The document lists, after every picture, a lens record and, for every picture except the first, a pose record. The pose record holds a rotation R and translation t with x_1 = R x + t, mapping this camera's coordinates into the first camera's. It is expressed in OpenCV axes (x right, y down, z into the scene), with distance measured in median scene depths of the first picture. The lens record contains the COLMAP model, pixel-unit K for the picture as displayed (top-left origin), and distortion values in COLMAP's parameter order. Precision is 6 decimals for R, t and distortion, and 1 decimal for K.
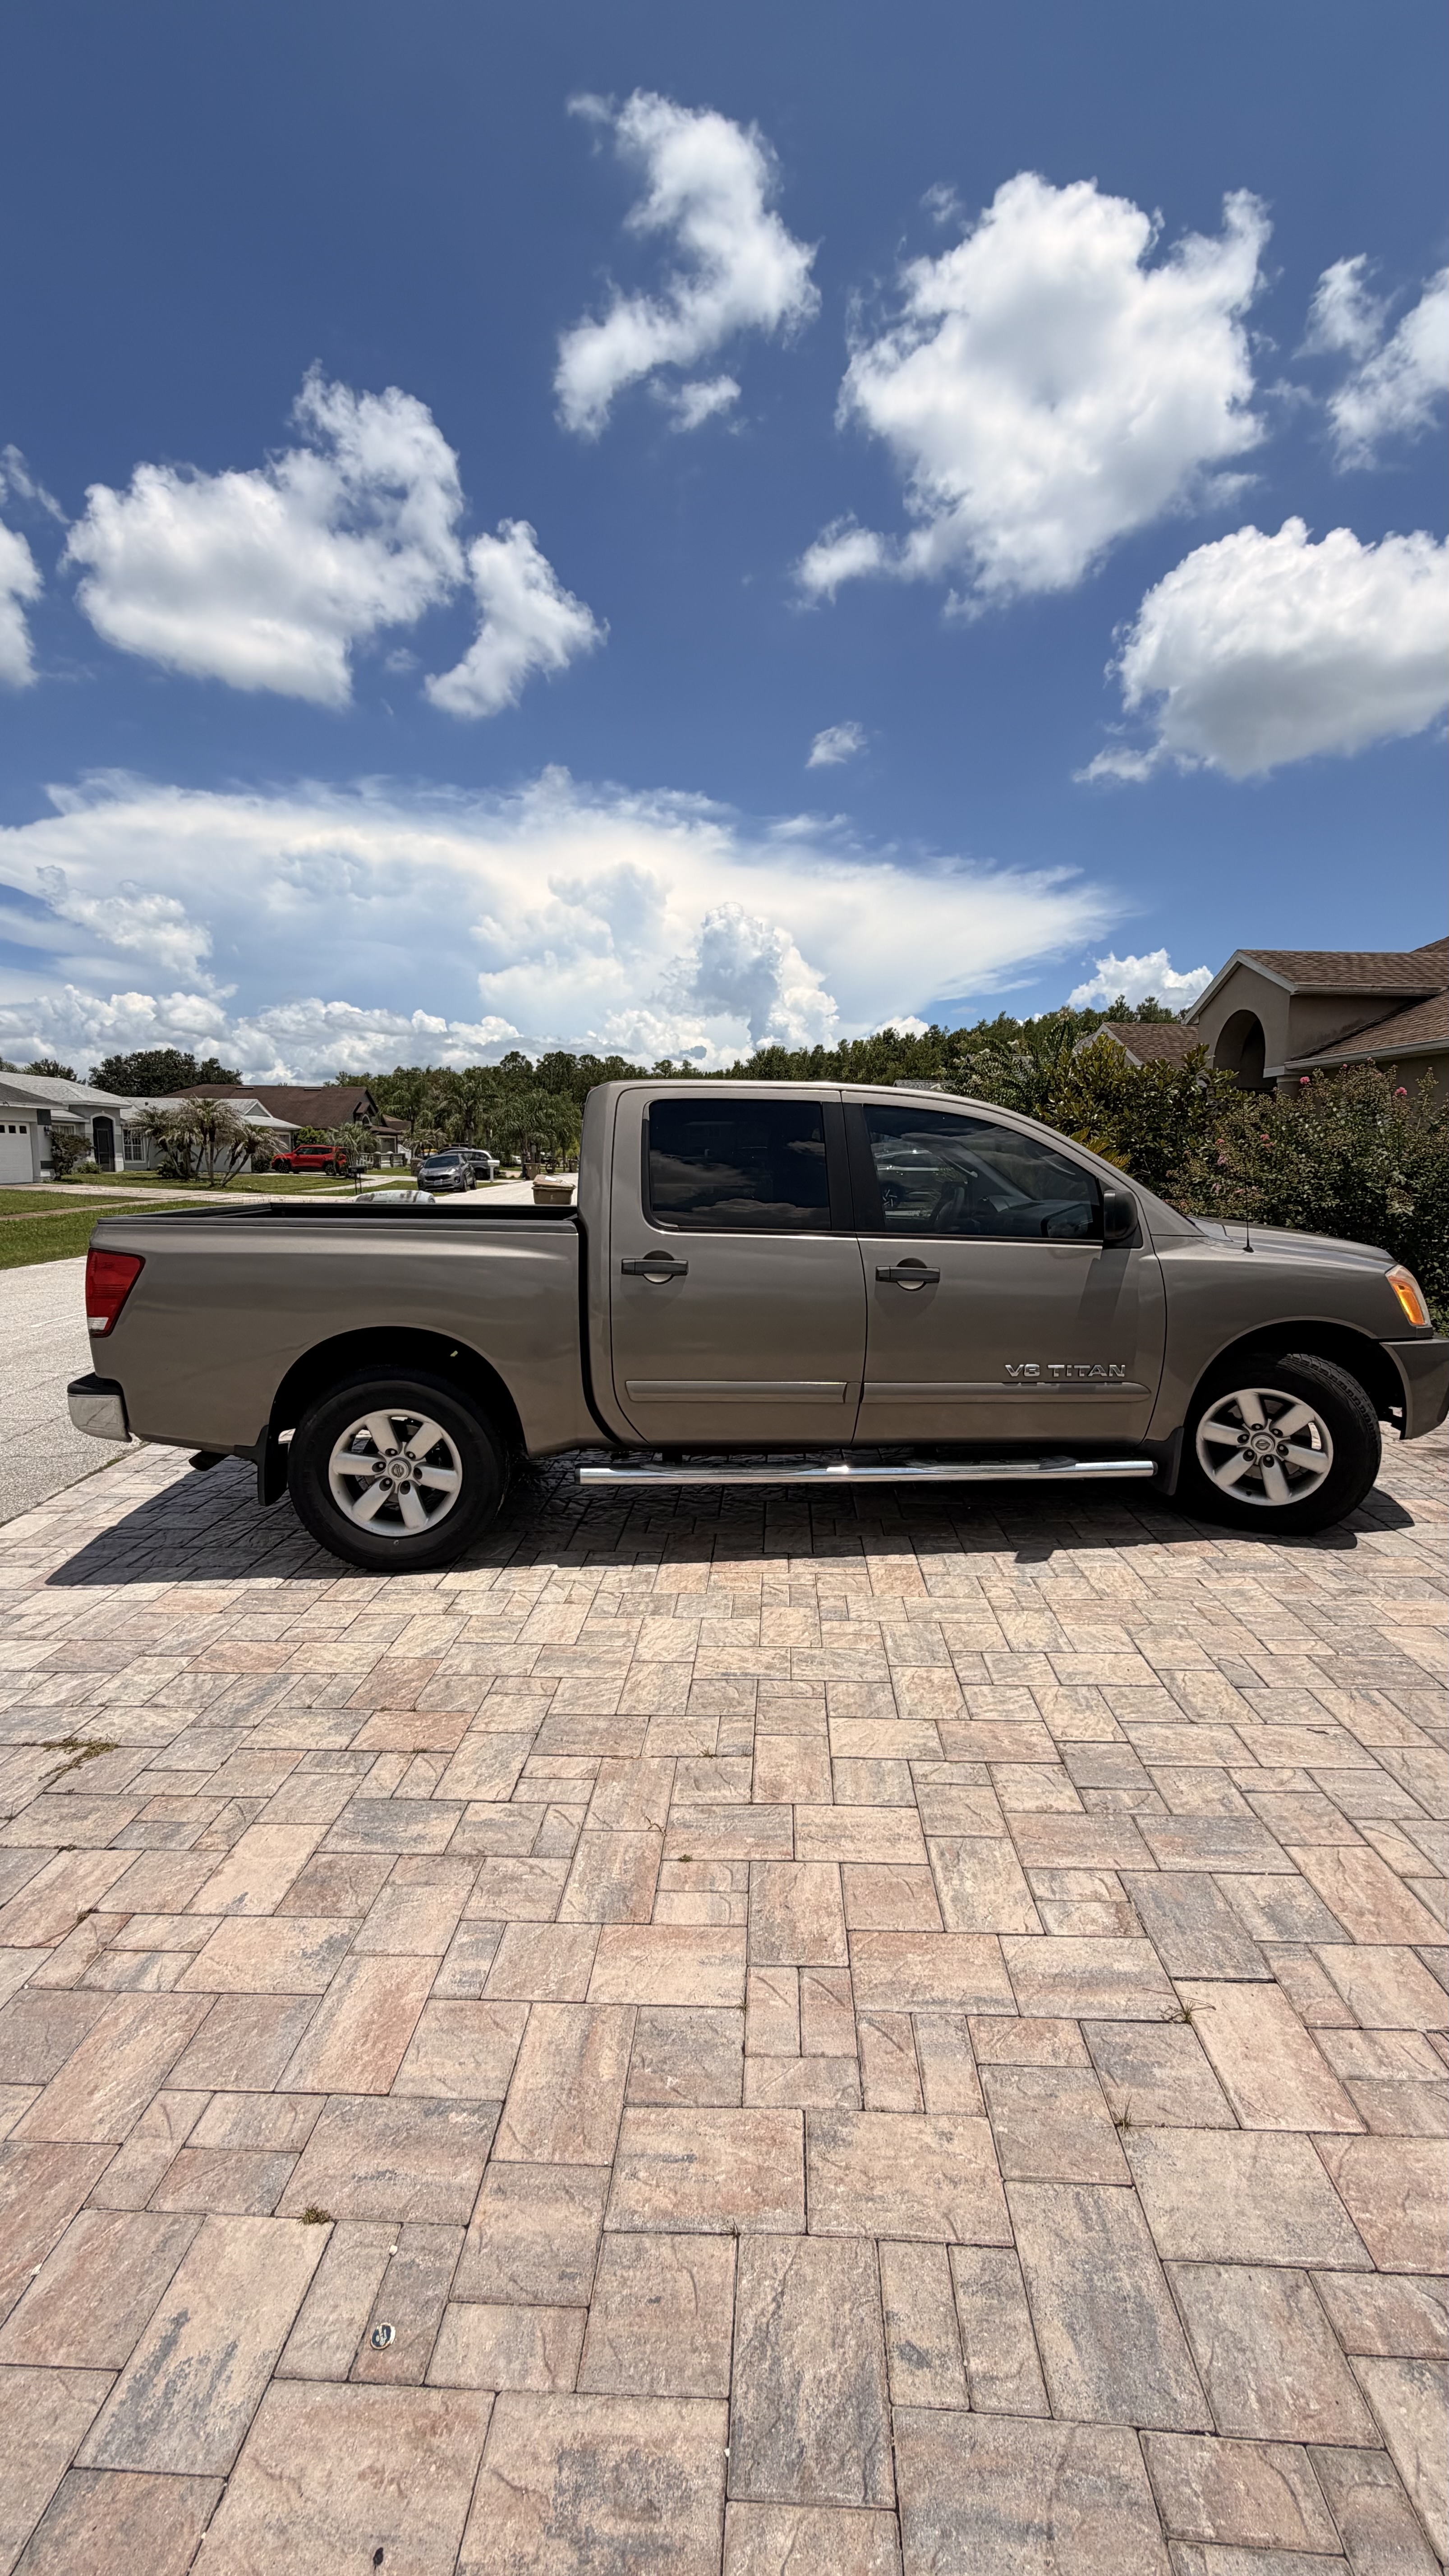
lens RADIAL K [[1019.2, 0, 724.5], [0, 1019.2, 1288.0], [0, 0, 1]] dist [-0.002999, 0.000083]
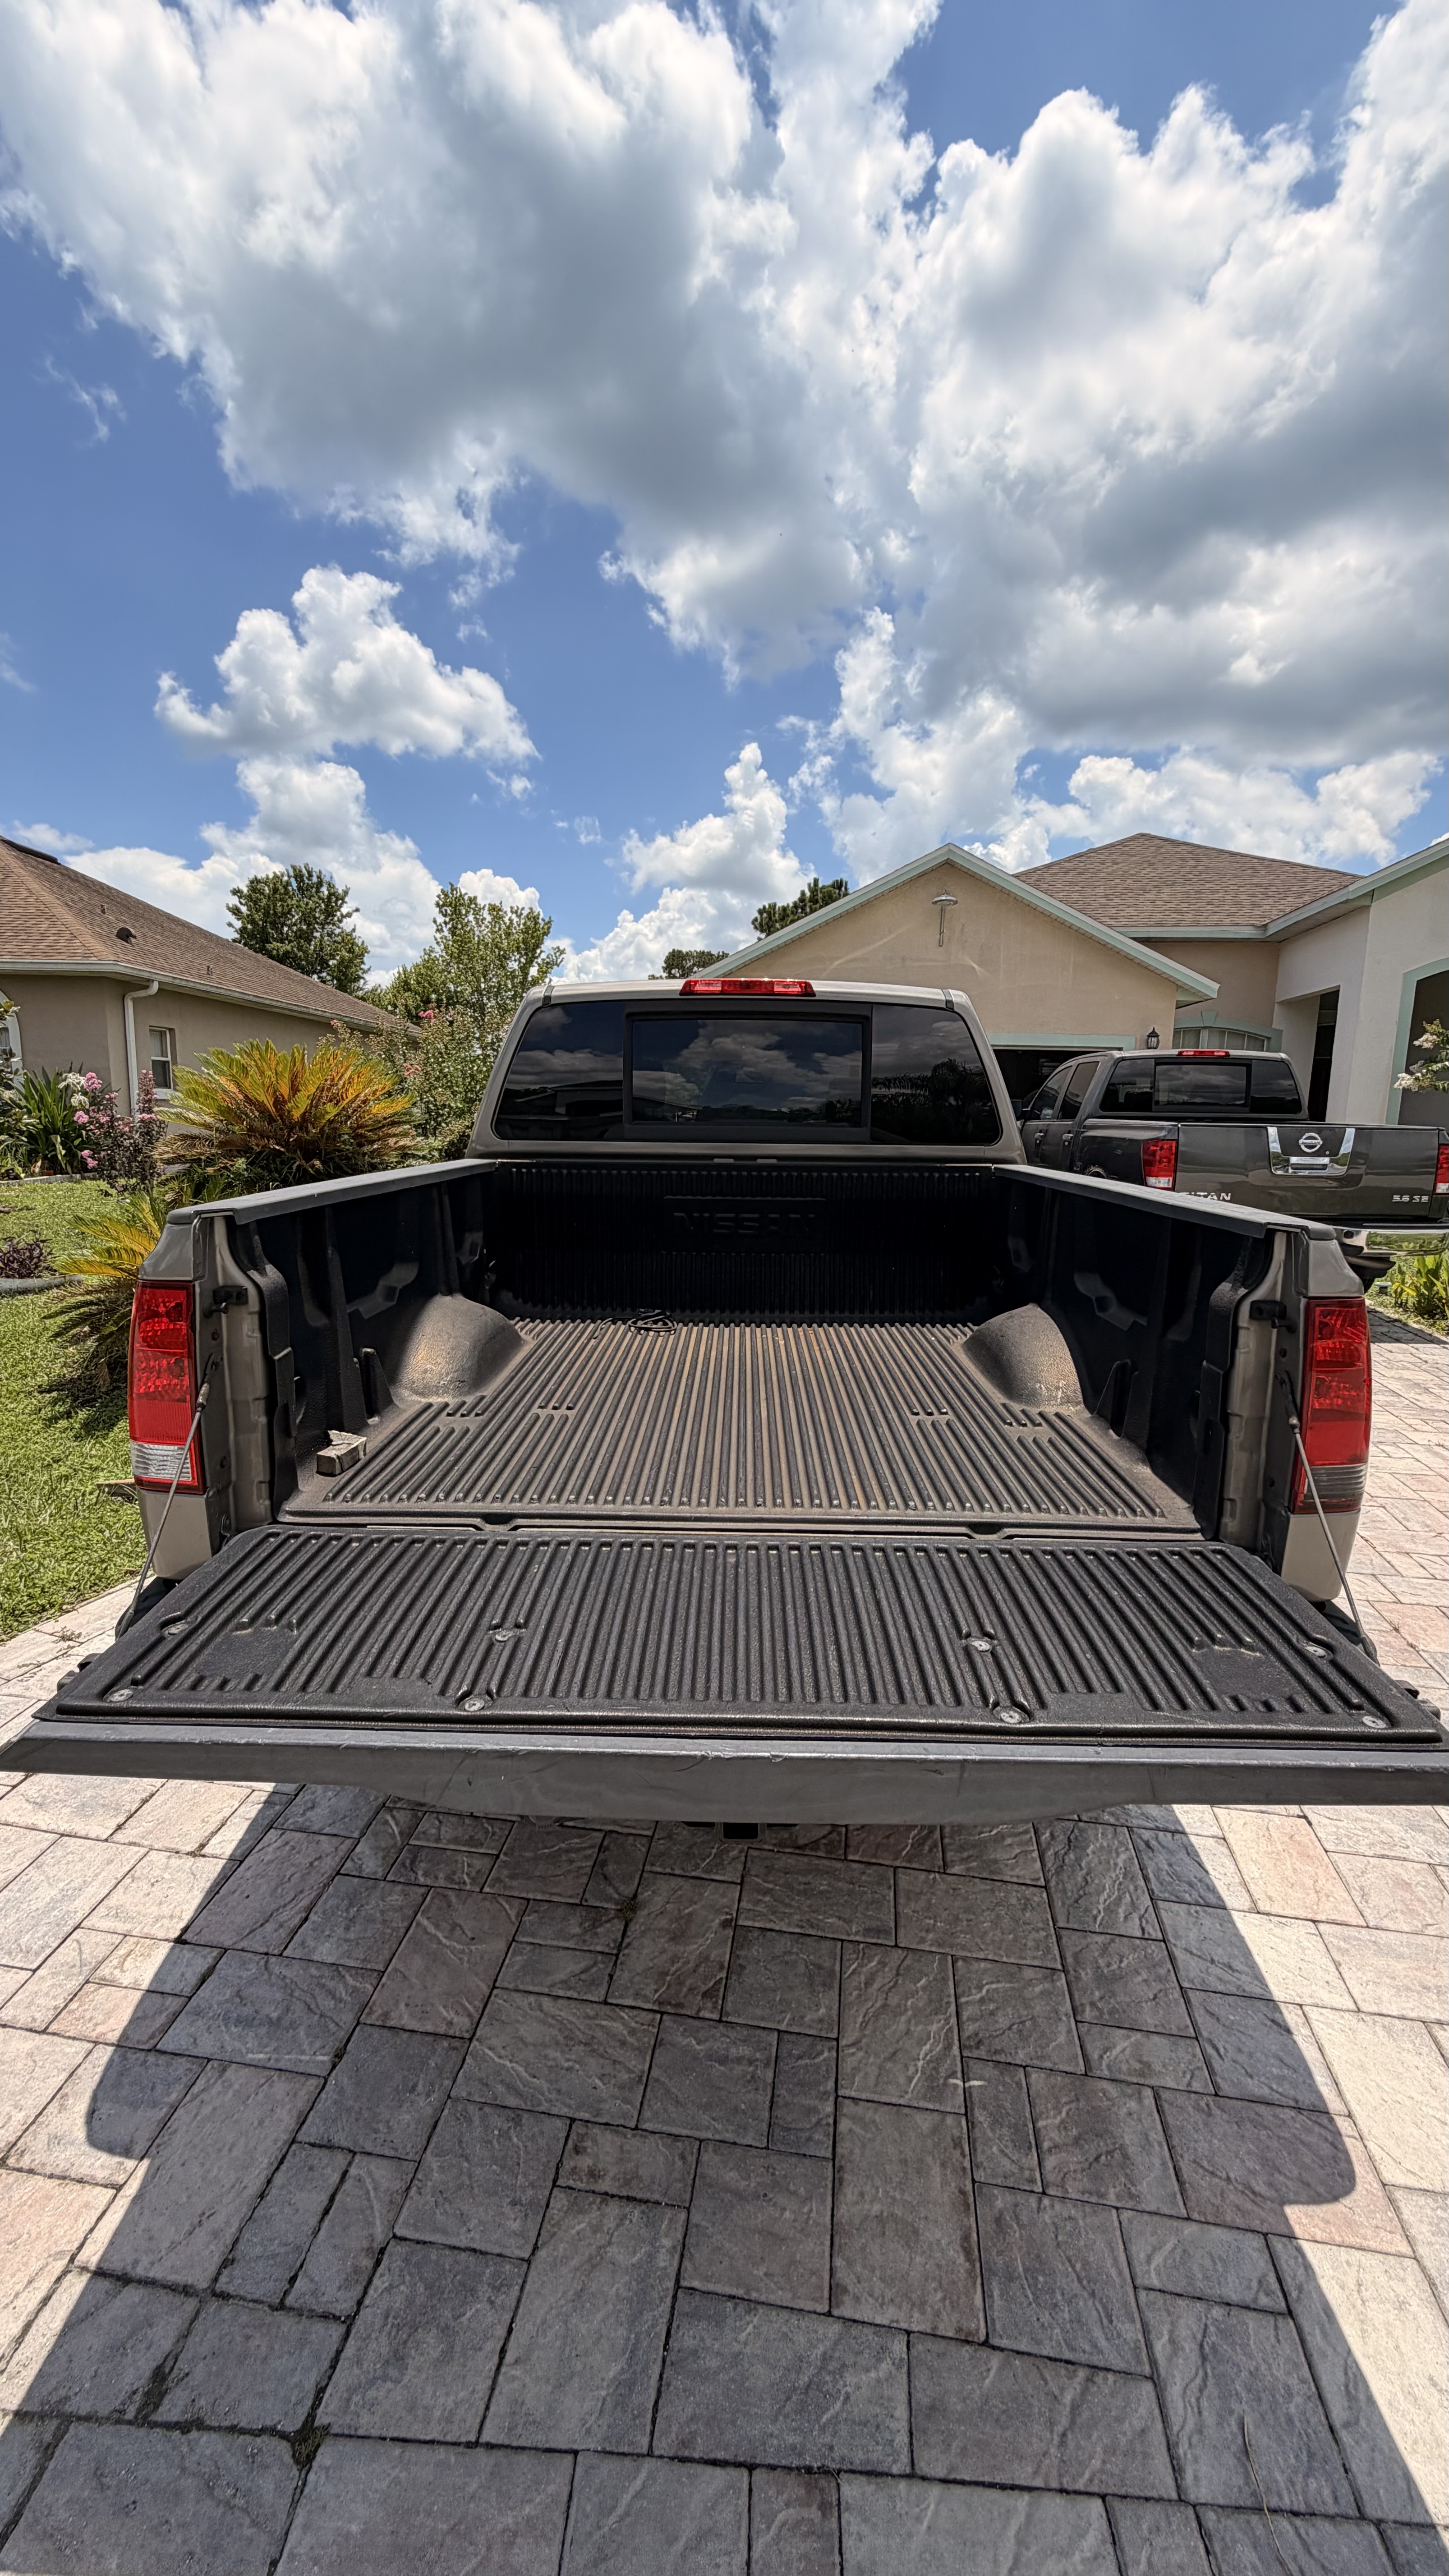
lens RADIAL K [[1026.1, 0, 724.5], [0, 1026.1, 1288.0], [0, 0, 1]] dist [0.000067, 0.000657]
pose [[0.090823, -0.175982, 0.980195, -0.967985], [0.106337, 0.980349, 0.166157, -0.125453], [-0.990173, 0.089140, 0.107752, 1.116991]]
